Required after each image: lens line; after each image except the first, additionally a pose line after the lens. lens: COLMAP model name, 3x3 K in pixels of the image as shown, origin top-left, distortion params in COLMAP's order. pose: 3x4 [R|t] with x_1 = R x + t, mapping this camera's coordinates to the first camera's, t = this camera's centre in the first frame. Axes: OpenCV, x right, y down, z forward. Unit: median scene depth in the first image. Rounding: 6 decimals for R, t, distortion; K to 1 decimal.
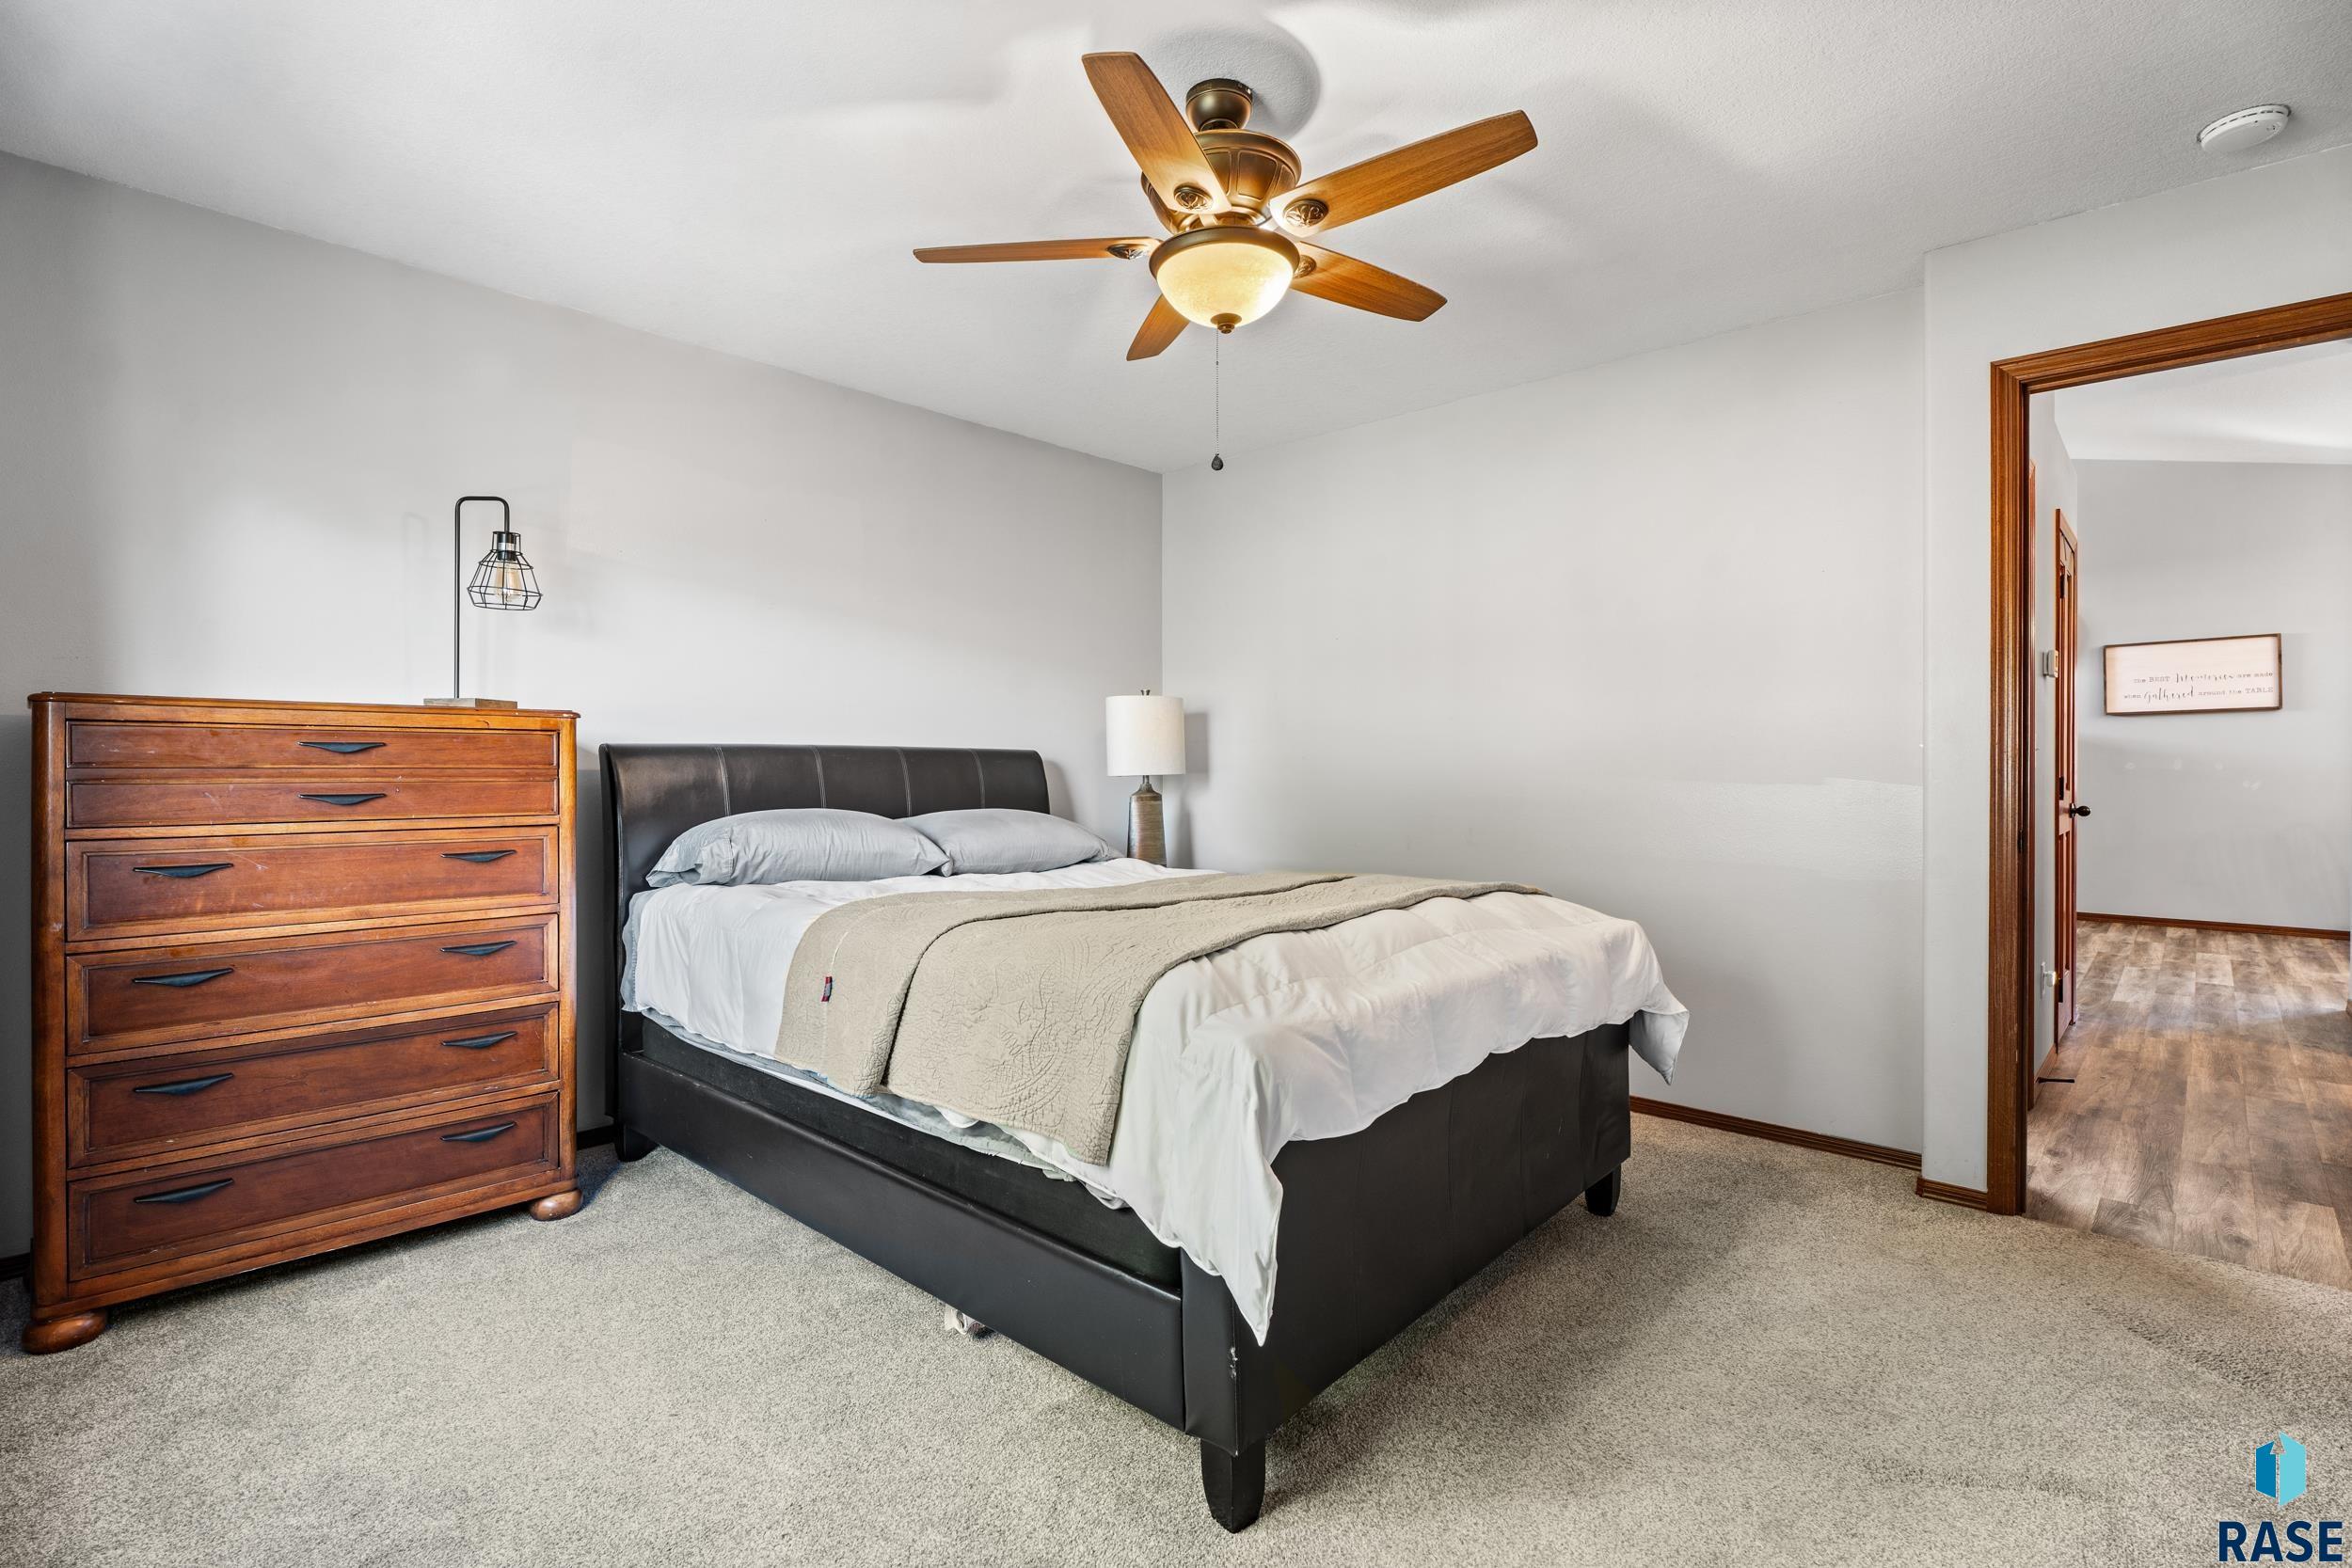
lens RADIAL K [[1095.6, 0, 1169.5], [0, 1095.6, 747.9], [0, 0, 1]] dist [-0.000072, -0.000082]
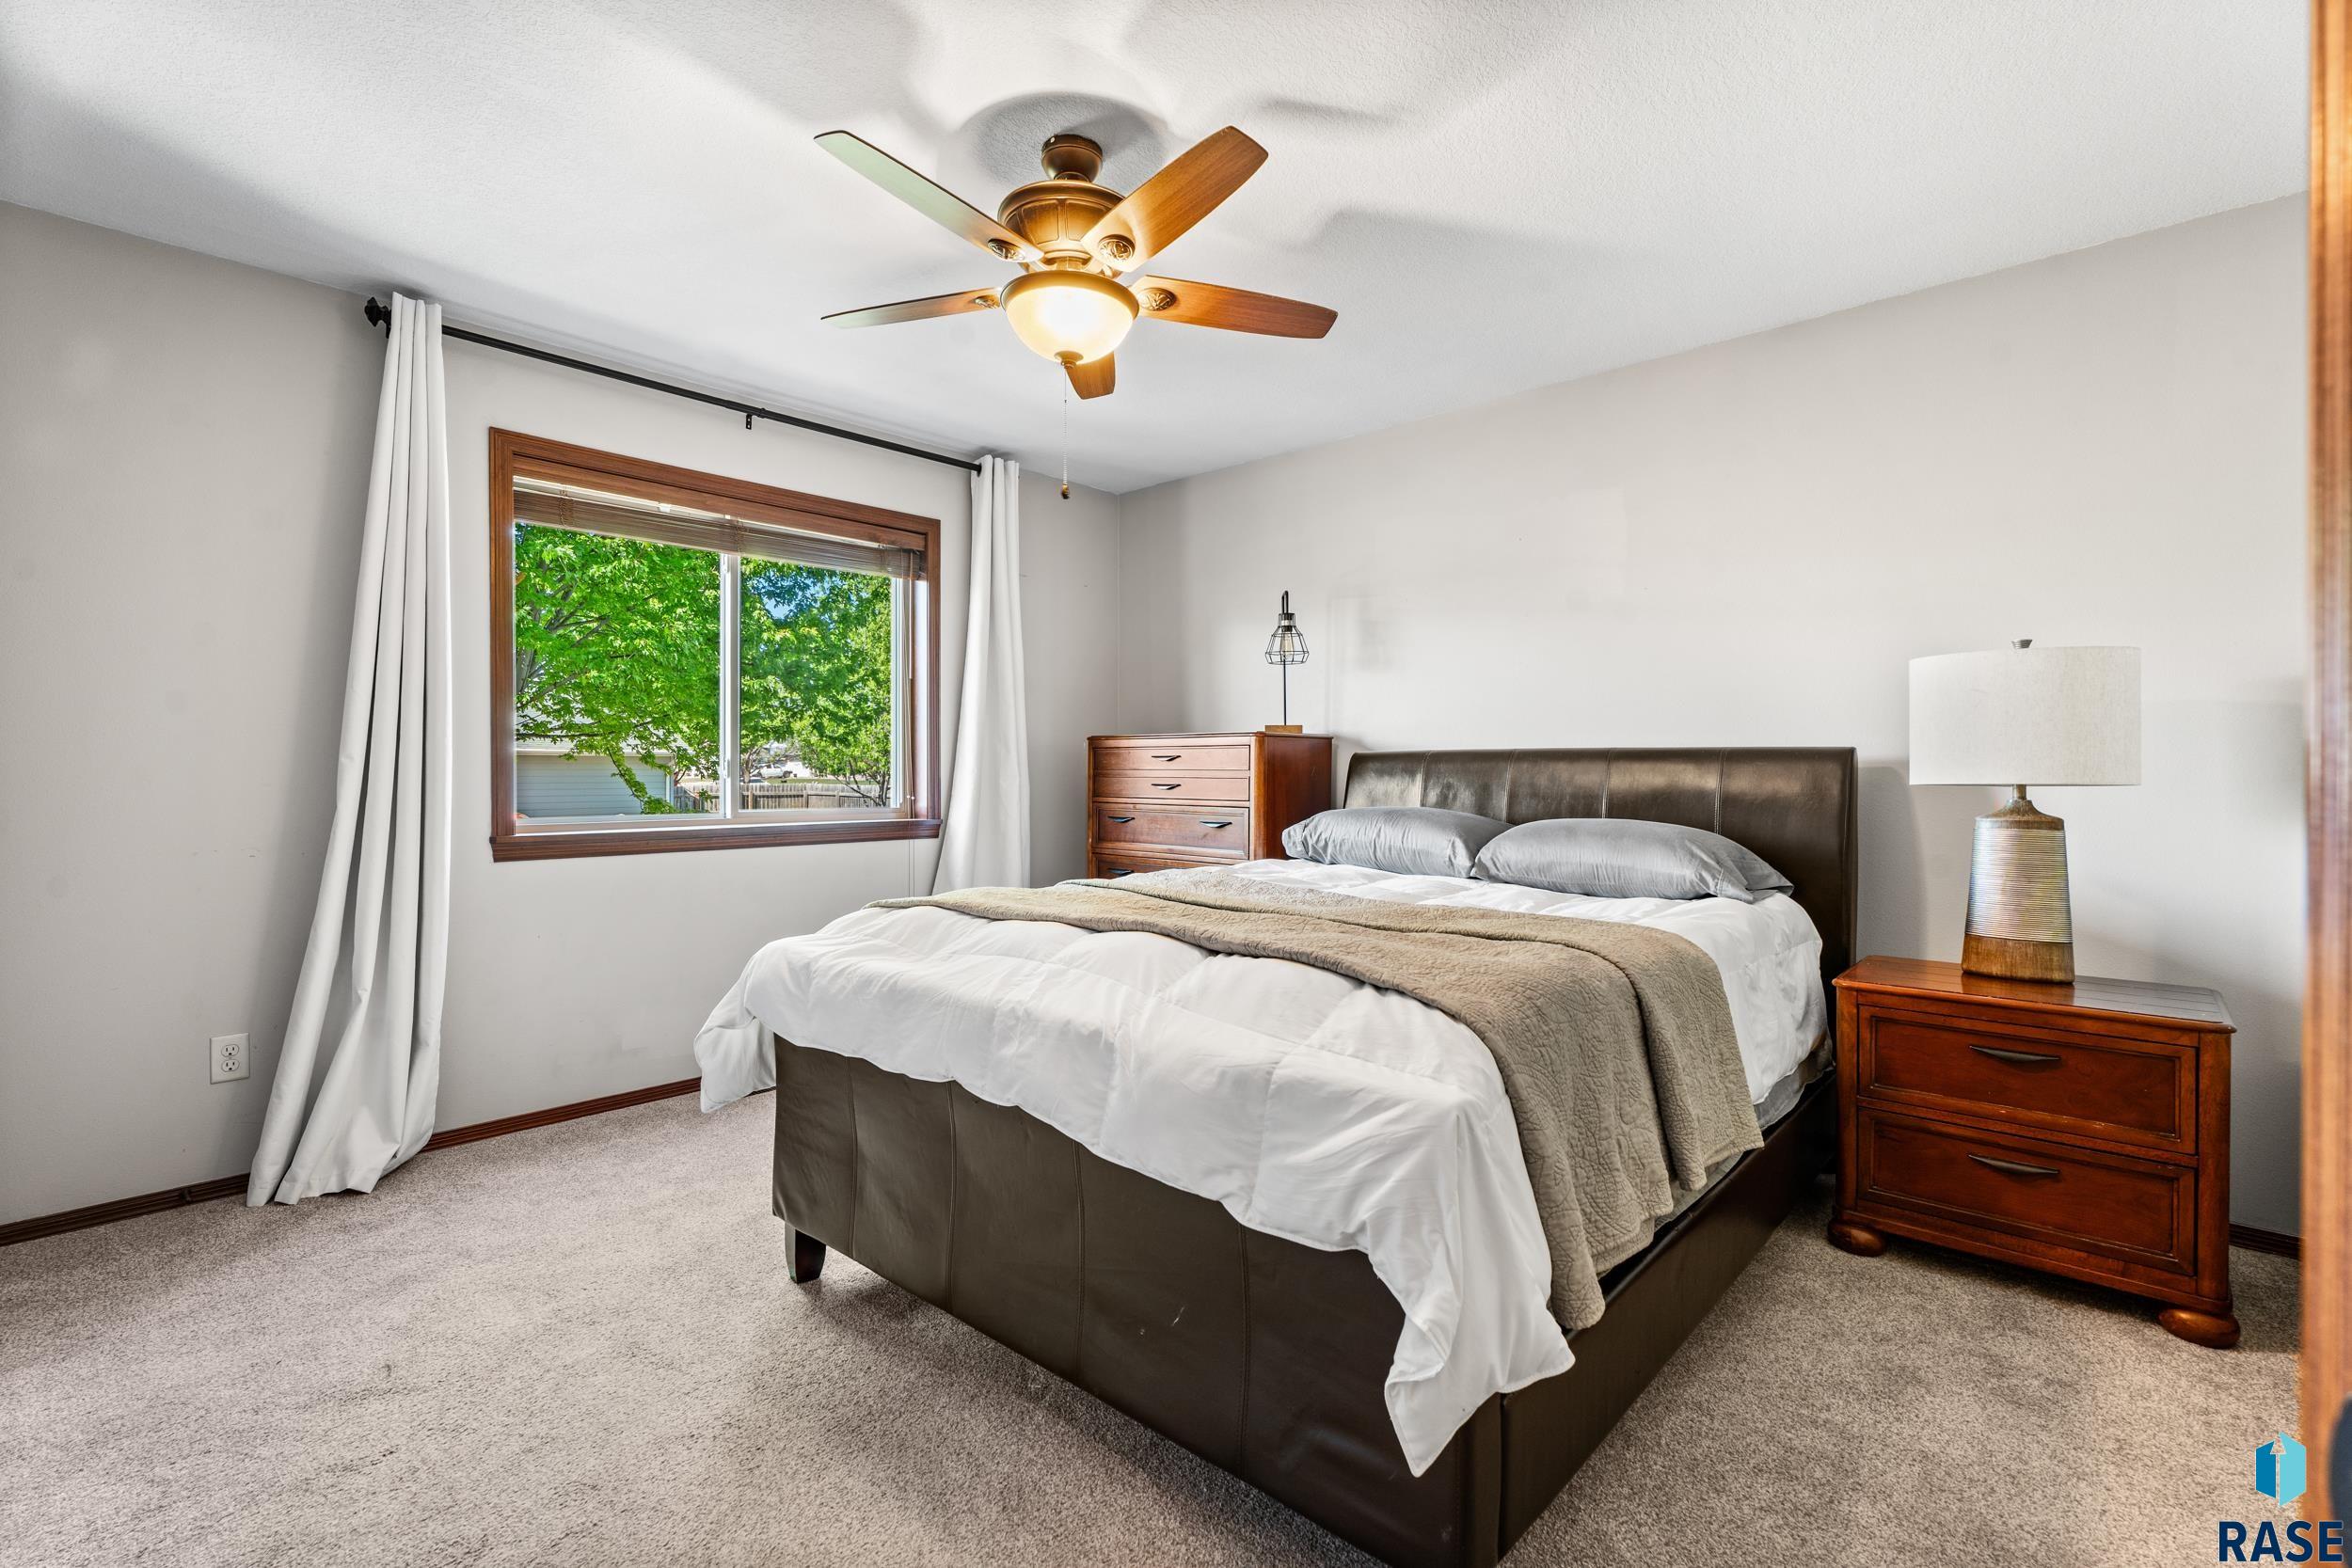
lens RADIAL K [[1053.6, 0, 1175.2], [0, 1053.6, 763.8], [0, 0, 1]] dist [-0.001753, -0.000361]
pose [[-0.000121, -0.019975, -0.999800, 0.814102], [0.003842, 0.999793, -0.019976, 0.035207], [0.999993, -0.003843, -0.000044, 0.835824]]
